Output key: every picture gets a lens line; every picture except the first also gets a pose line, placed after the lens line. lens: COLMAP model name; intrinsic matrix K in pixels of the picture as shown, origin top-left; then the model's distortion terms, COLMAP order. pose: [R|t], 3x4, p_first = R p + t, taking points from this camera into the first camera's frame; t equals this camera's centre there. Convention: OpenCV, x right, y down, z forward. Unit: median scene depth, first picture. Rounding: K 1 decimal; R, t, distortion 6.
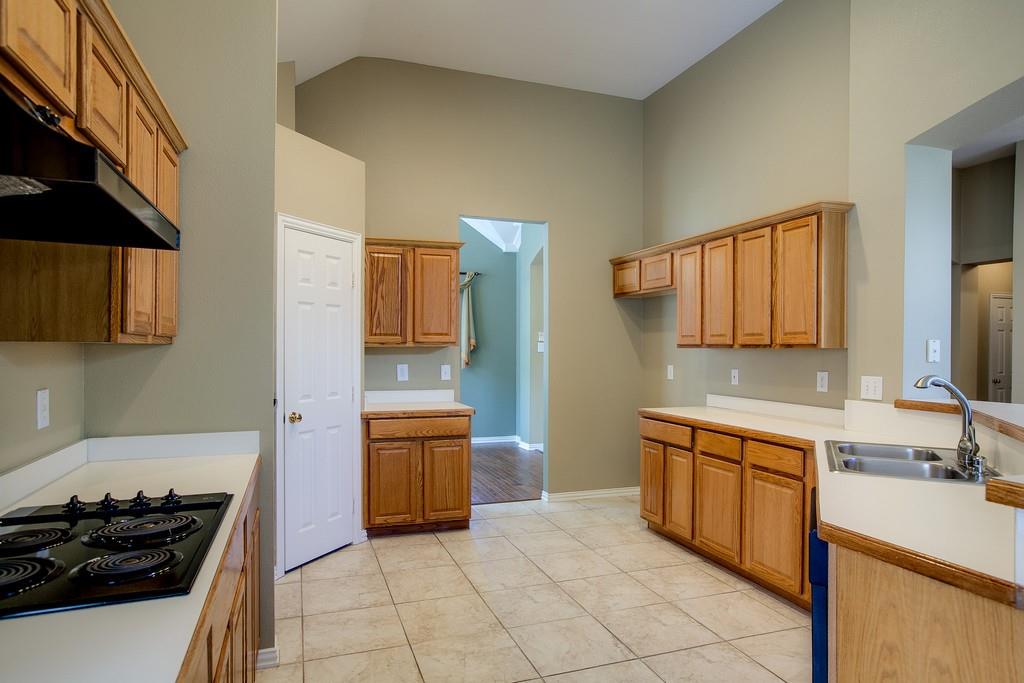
lens RADIAL K [[610.1, 0, 489.5], [0, 610.1, 352.0], [0, 0, 1]] dist [-0.005775, -0.000666]
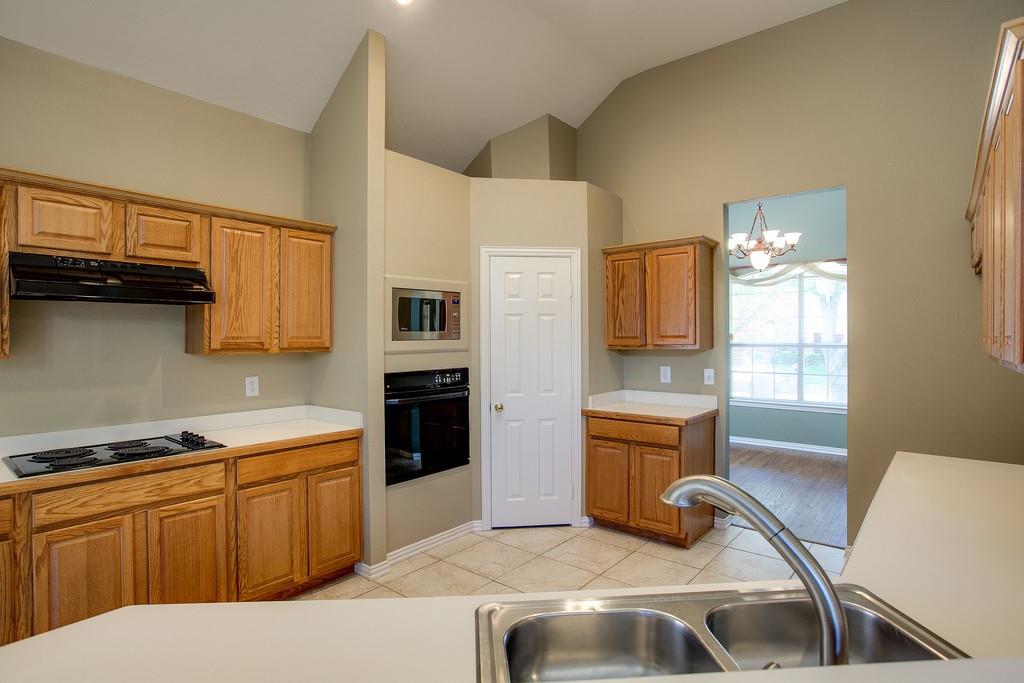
lens RADIAL K [[515.3, 0, 512.0], [0, 515.3, 341.5], [0, 0, 1]] dist [-0.030816, 0.001355]
pose [[0.534726, -0.002033, -0.845023, 0.493391], [0.000220, 0.999997, -0.002267, -0.021165], [0.845025, 0.001026, 0.534725, 0.383584]]
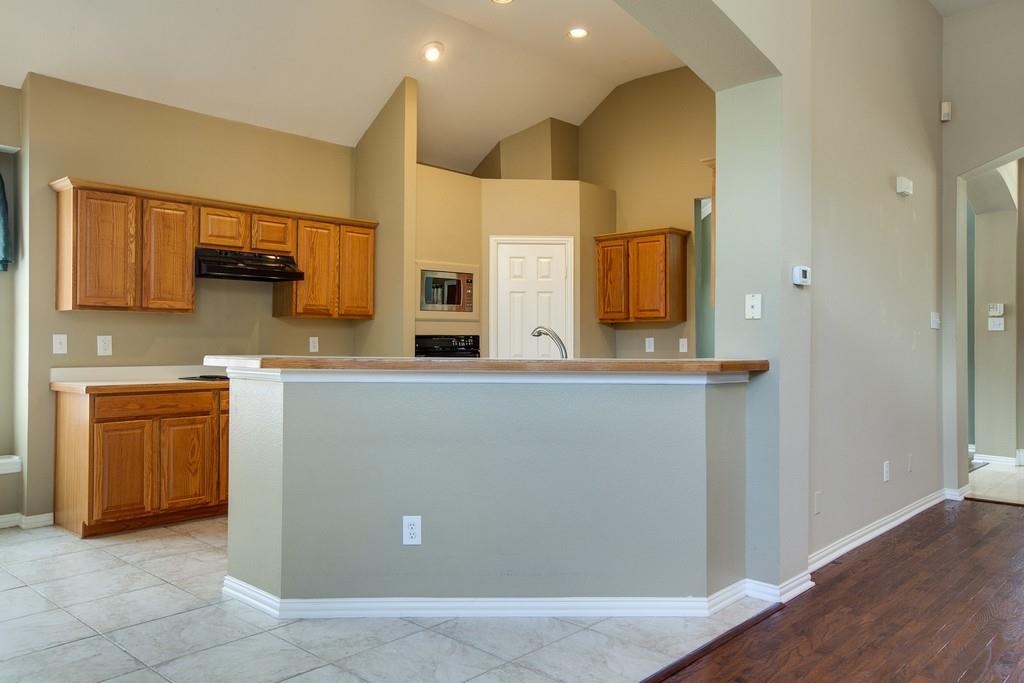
lens RADIAL K [[762.9, 0, 517.0], [0, 762.9, 334.9], [0, 0, 1]] dist [0.006270, 0.009498]
pose [[0.497388, -0.009824, -0.867473, 1.118193], [-0.006575, 0.999864, -0.015094, 0.043395], [0.867503, 0.013211, 0.497256, 0.074382]]
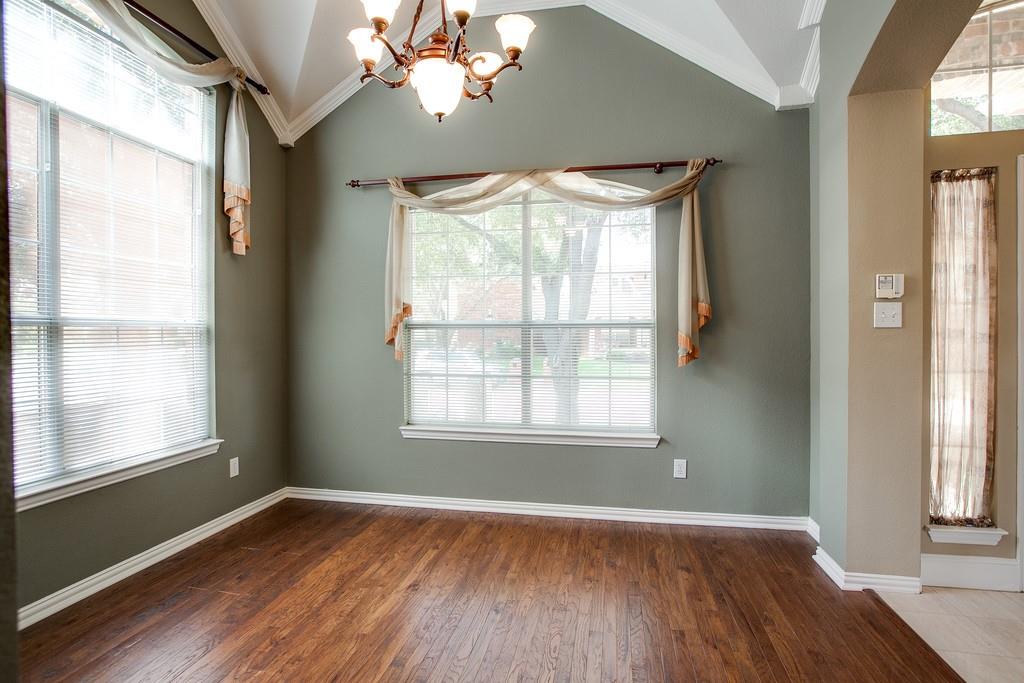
lens RADIAL K [[515.3, 0, 512.0], [0, 515.3, 341.5], [0, 0, 1]] dist [-0.030816, 0.001355]
pose [[0.876806, -0.002780, -0.480836, 0.064109], [0.002713, 0.999996, -0.000835, 0.015875], [0.480836, -0.000572, 0.876810, 1.154860]]
